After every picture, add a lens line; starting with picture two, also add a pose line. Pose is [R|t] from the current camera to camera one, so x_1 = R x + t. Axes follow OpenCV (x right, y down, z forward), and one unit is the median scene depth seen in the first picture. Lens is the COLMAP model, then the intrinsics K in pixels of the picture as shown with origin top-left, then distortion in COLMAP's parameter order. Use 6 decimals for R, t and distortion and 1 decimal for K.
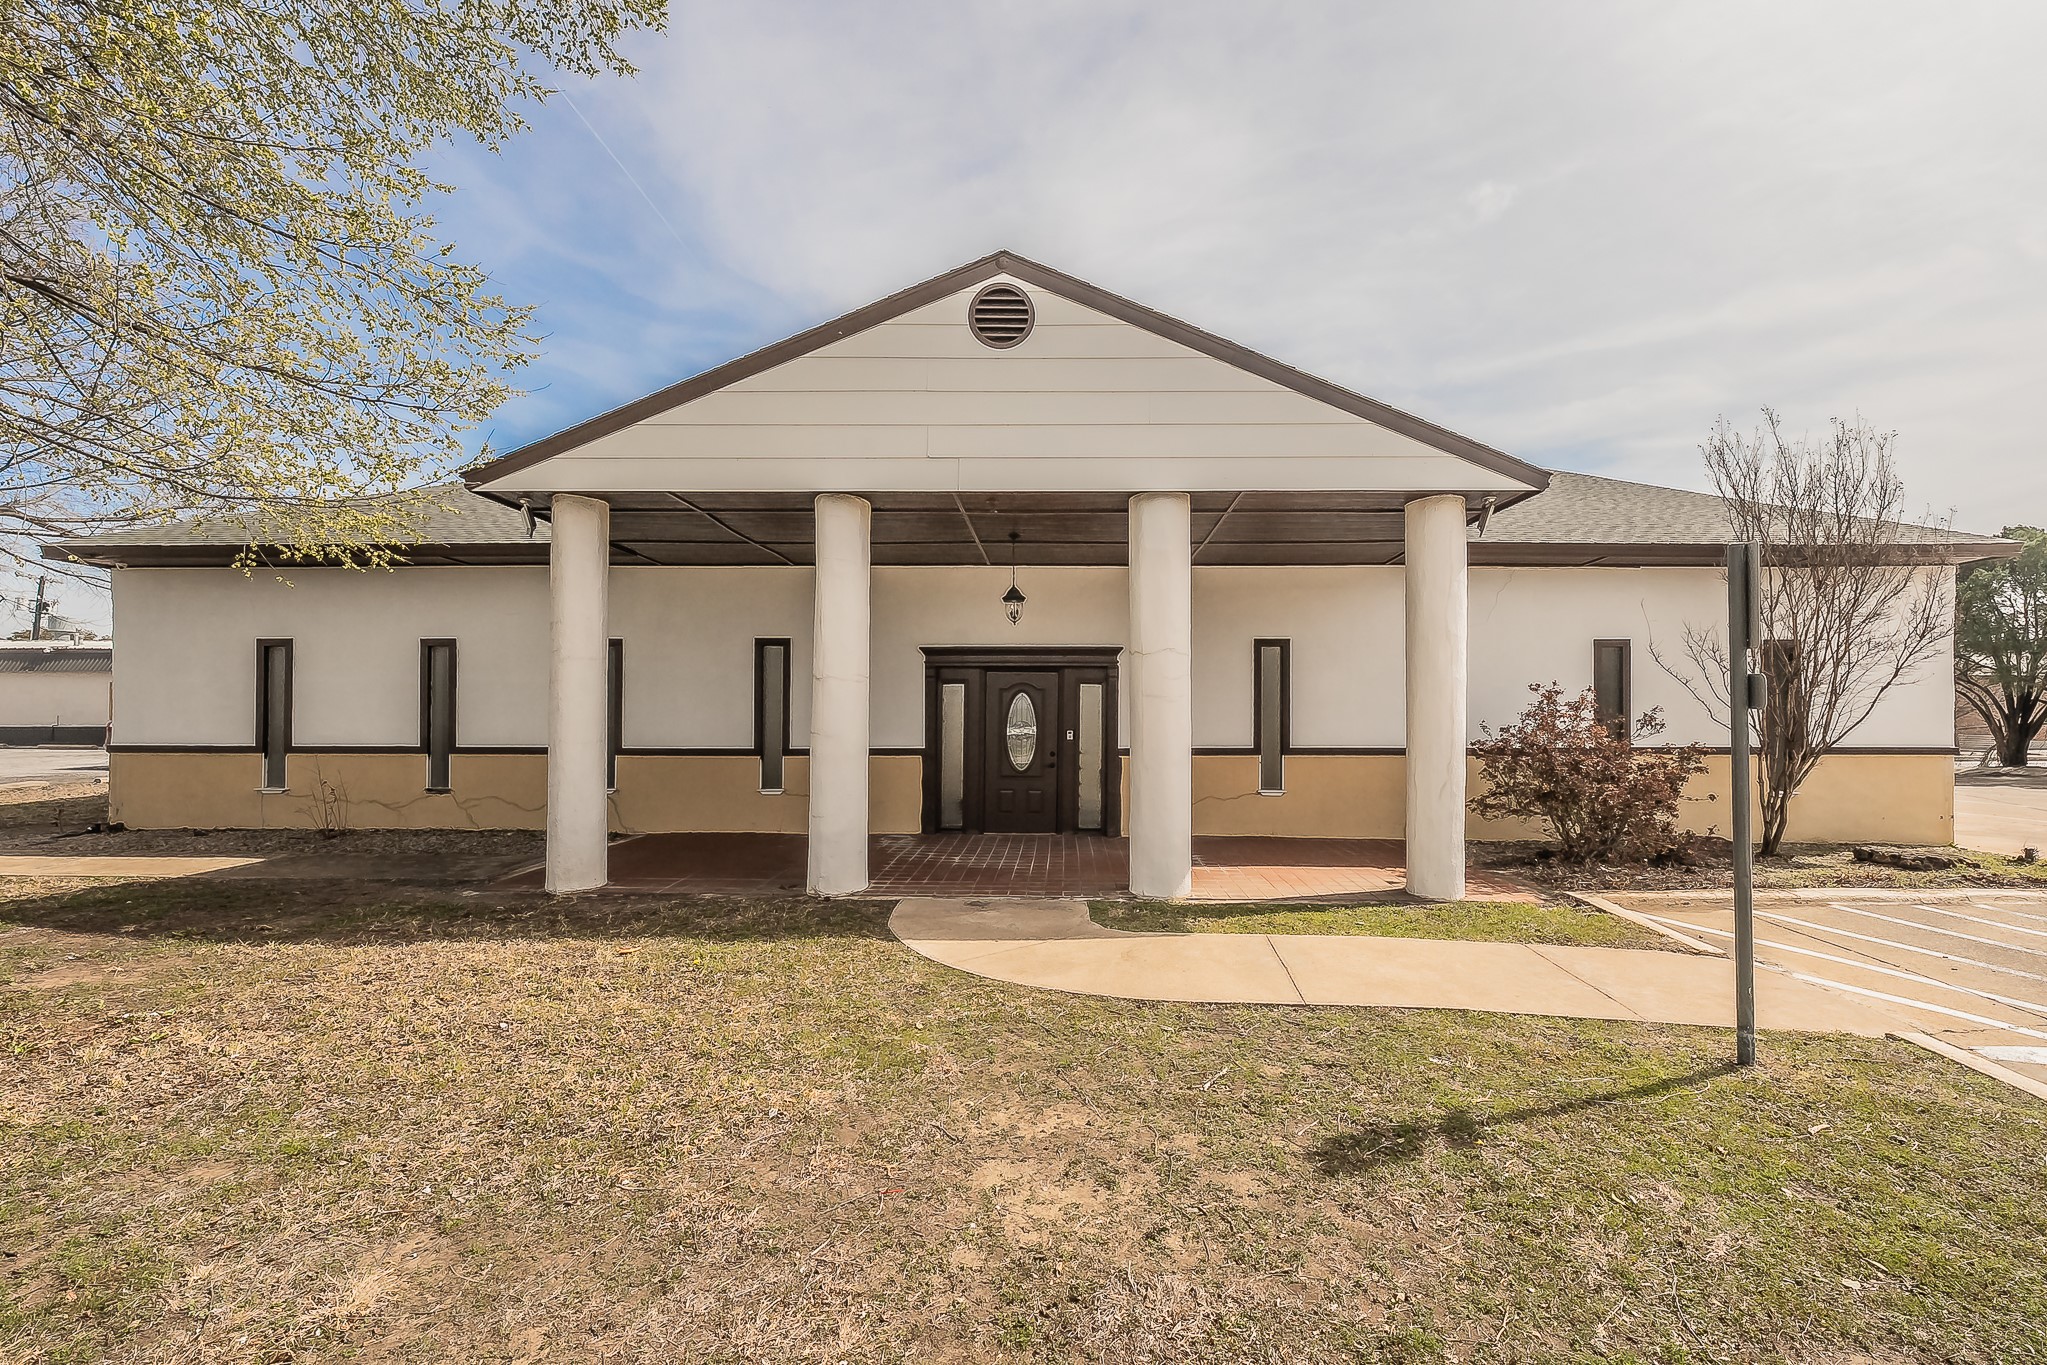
lens RADIAL K [[751.5, 0, 1028.3], [0, 751.5, 702.2], [0, 0, 1]] dist [0.001082, 0.000007]
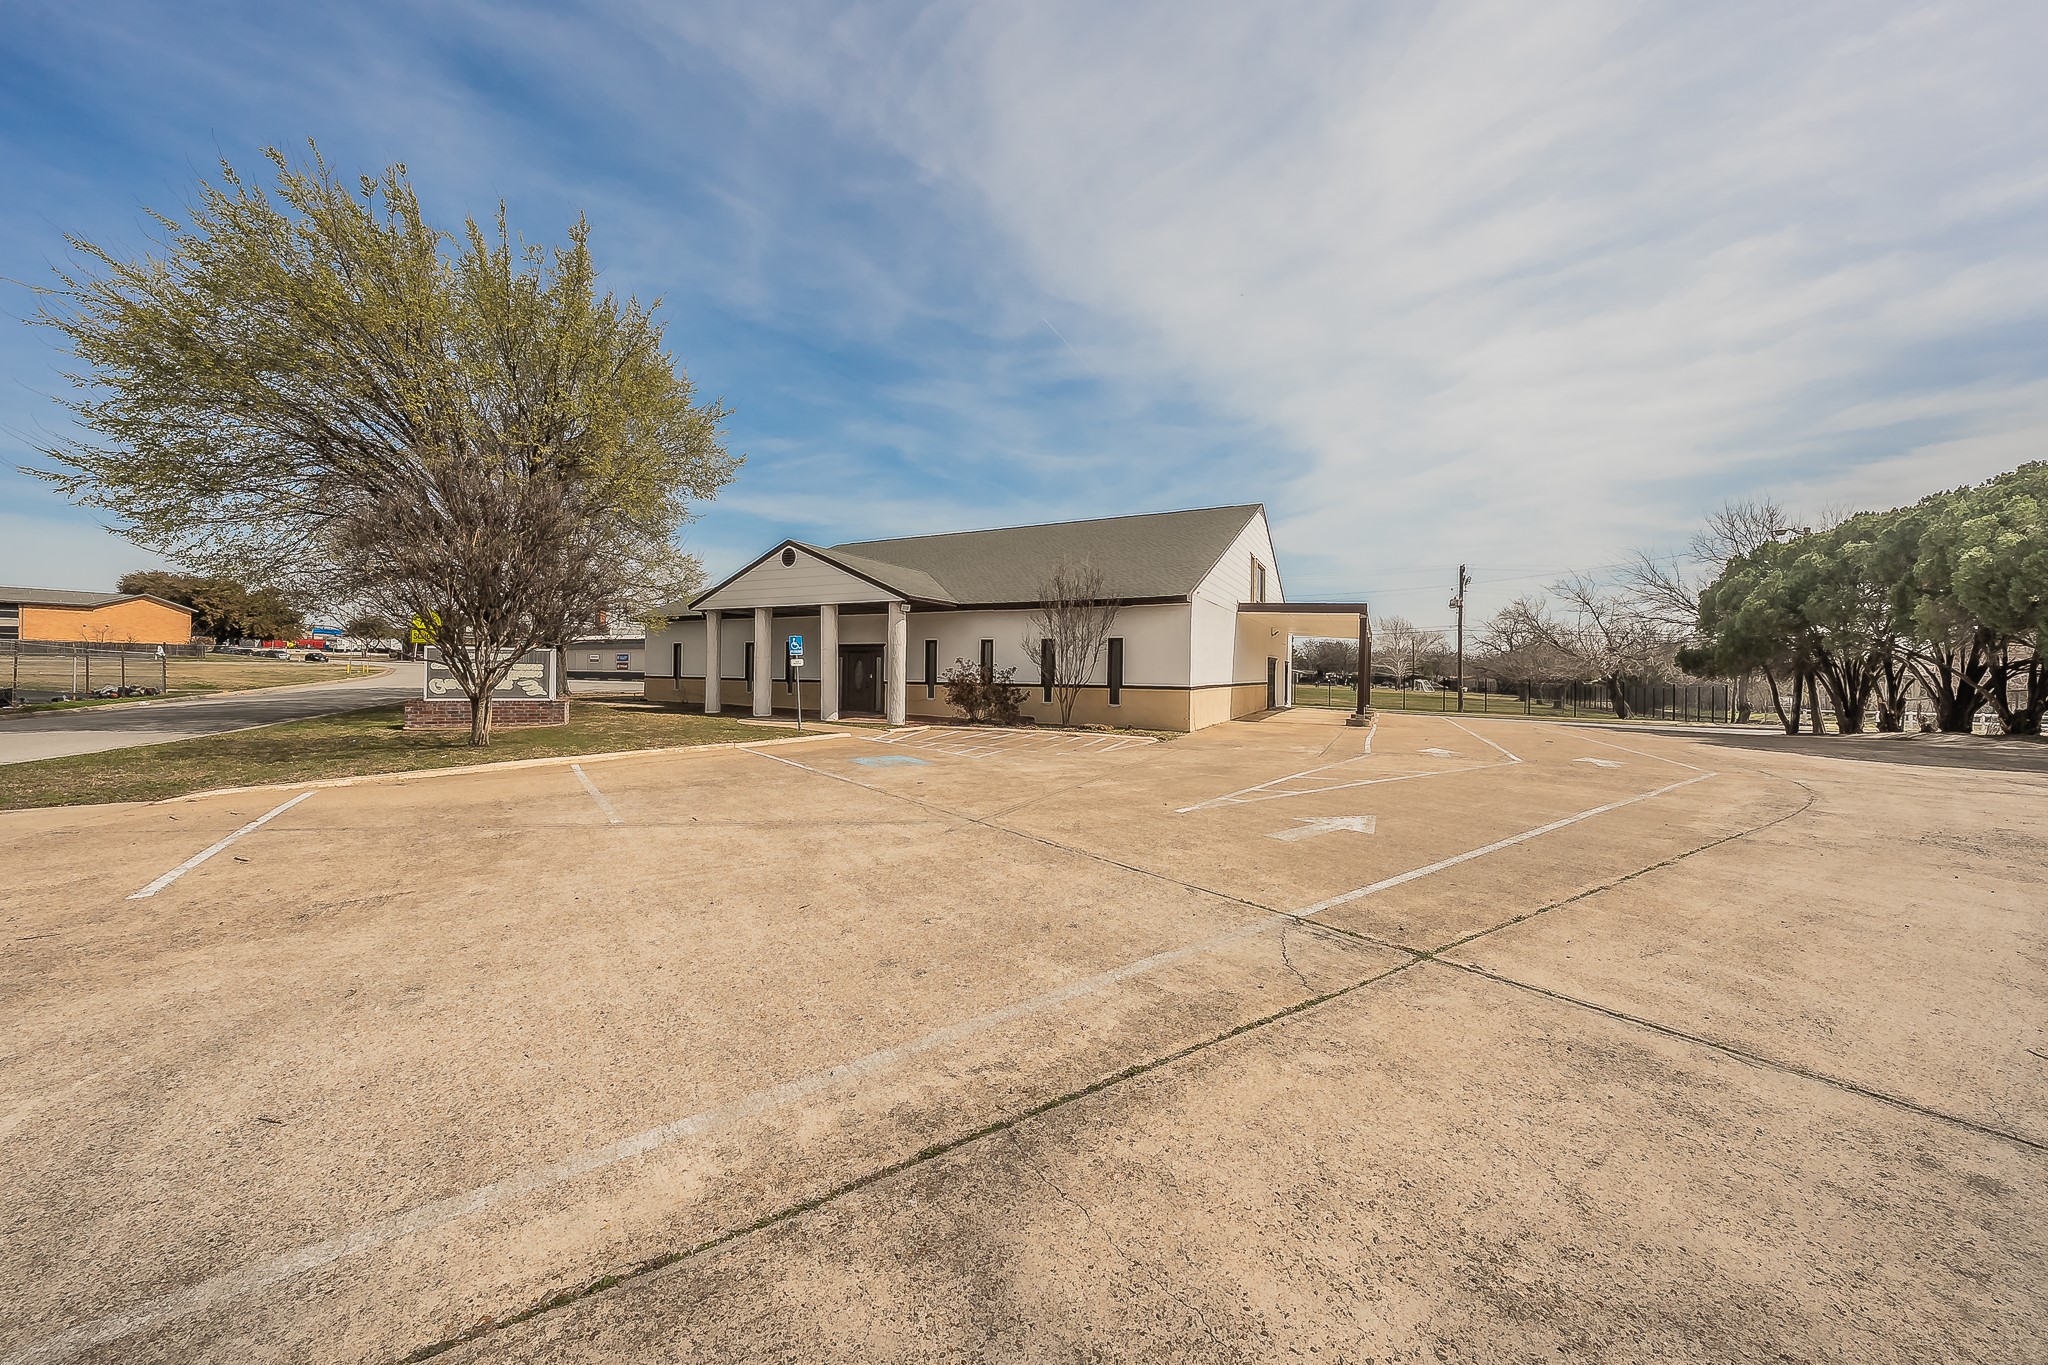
lens RADIAL K [[703.9, 0, 1033.6], [0, 703.9, 679.7], [0, 0, 1]] dist [0.000644, -0.000052]
pose [[0.909992, 0.014312, -0.414380, 1.708226], [-0.004427, 0.999682, 0.024806, -0.012018], [0.414603, -0.020739, 0.909766, -1.117619]]
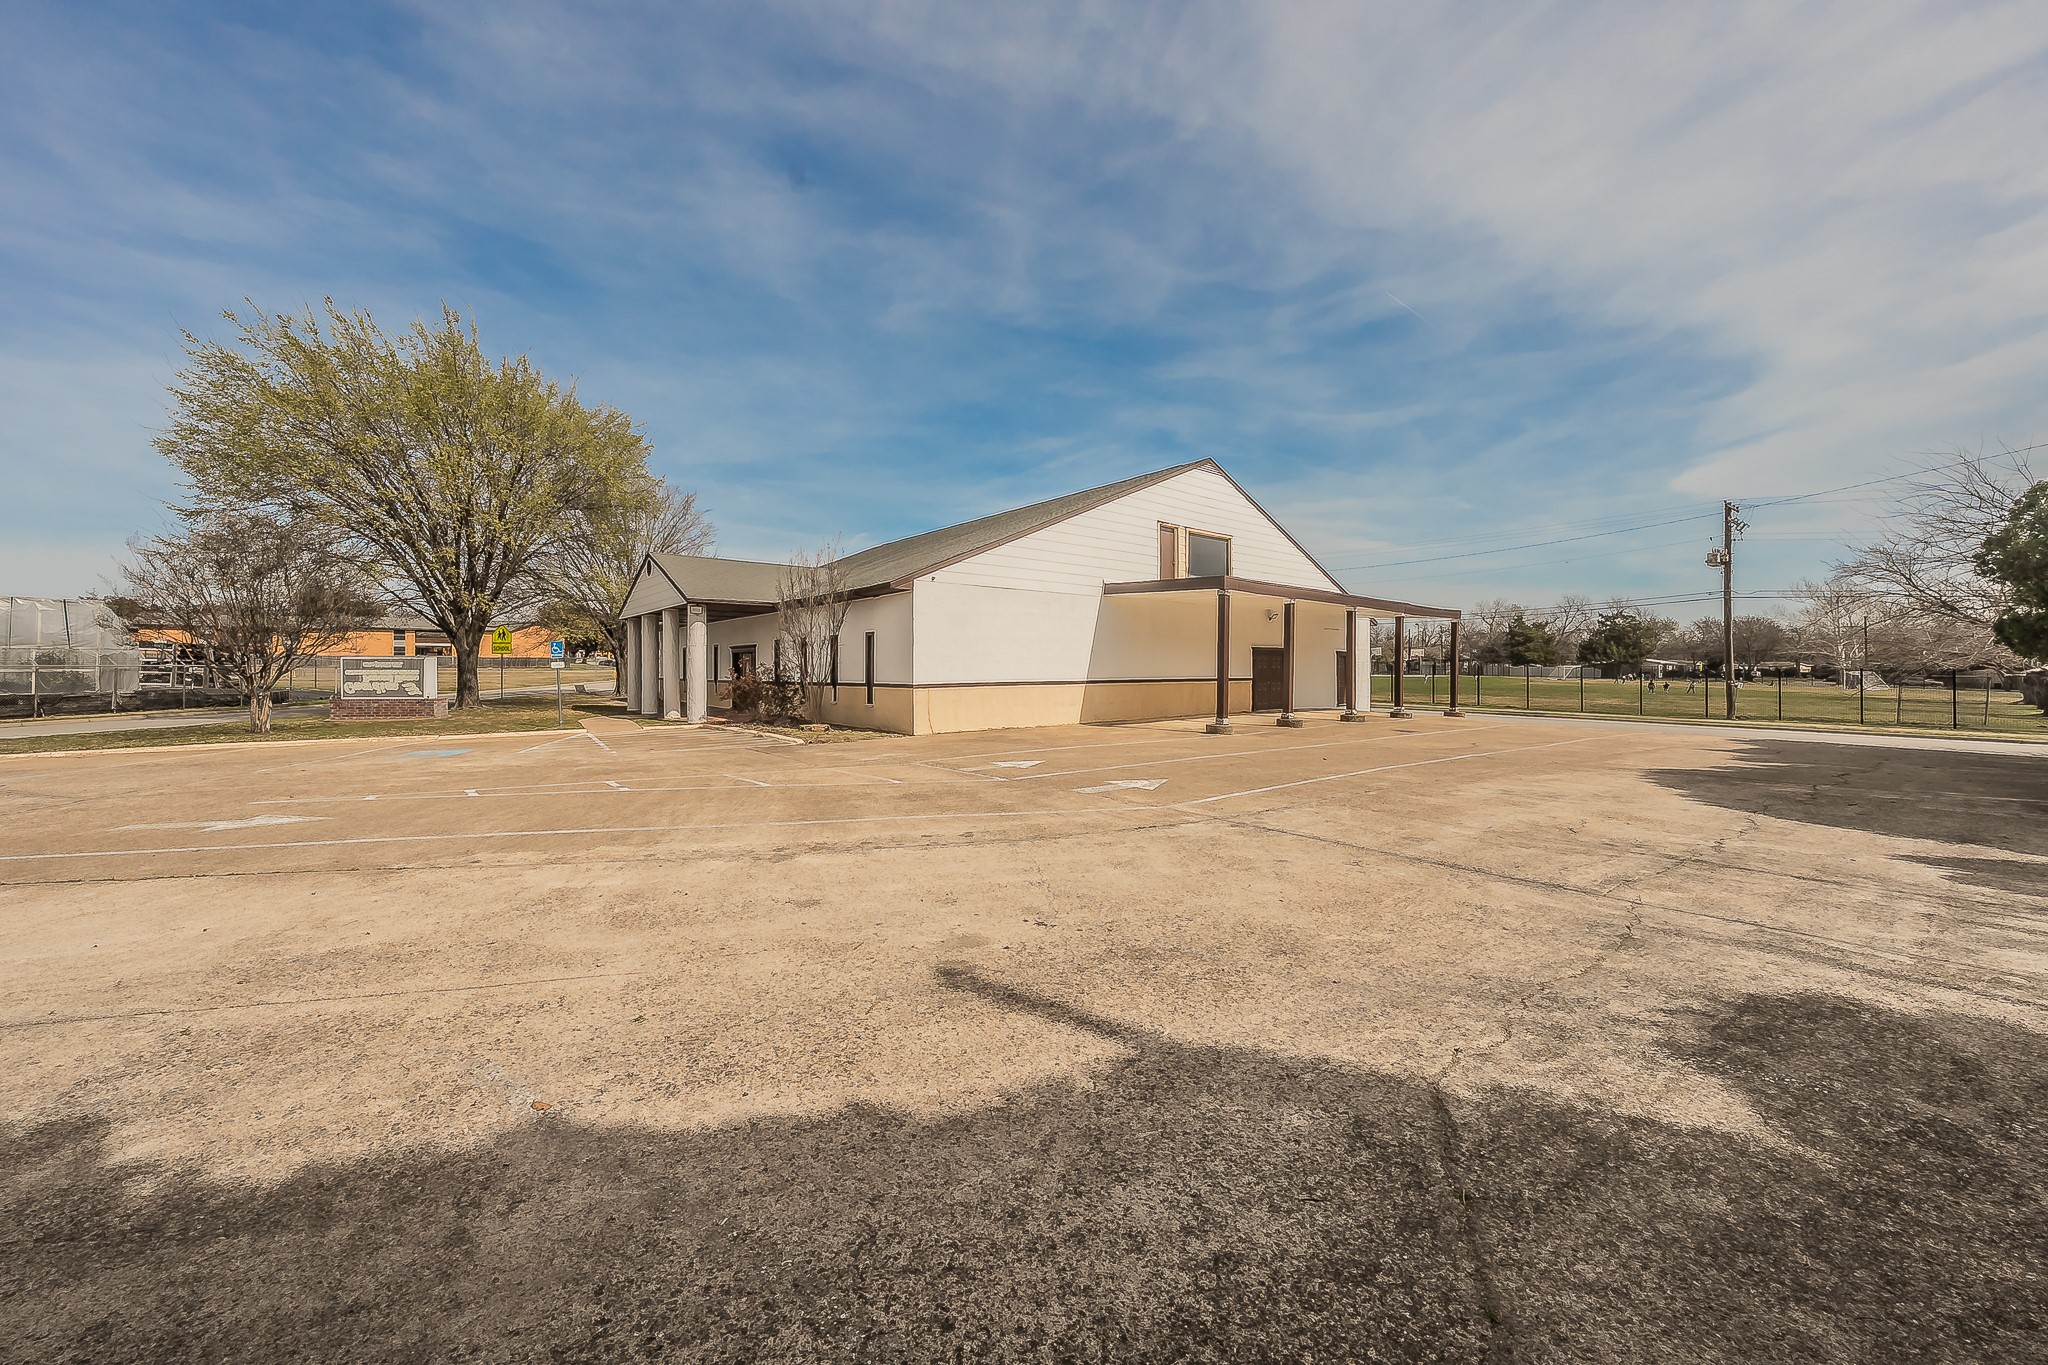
lens RADIAL K [[755.9, 0, 1032.7], [0, 755.9, 680.7], [0, 0, 1]] dist [0.001337, 0.000155]
pose [[0.671193, 0.008091, -0.741238, 2.962604], [0.014825, 0.999594, 0.024335, 0.004953], [0.741134, -0.027322, 0.670801, -0.117805]]
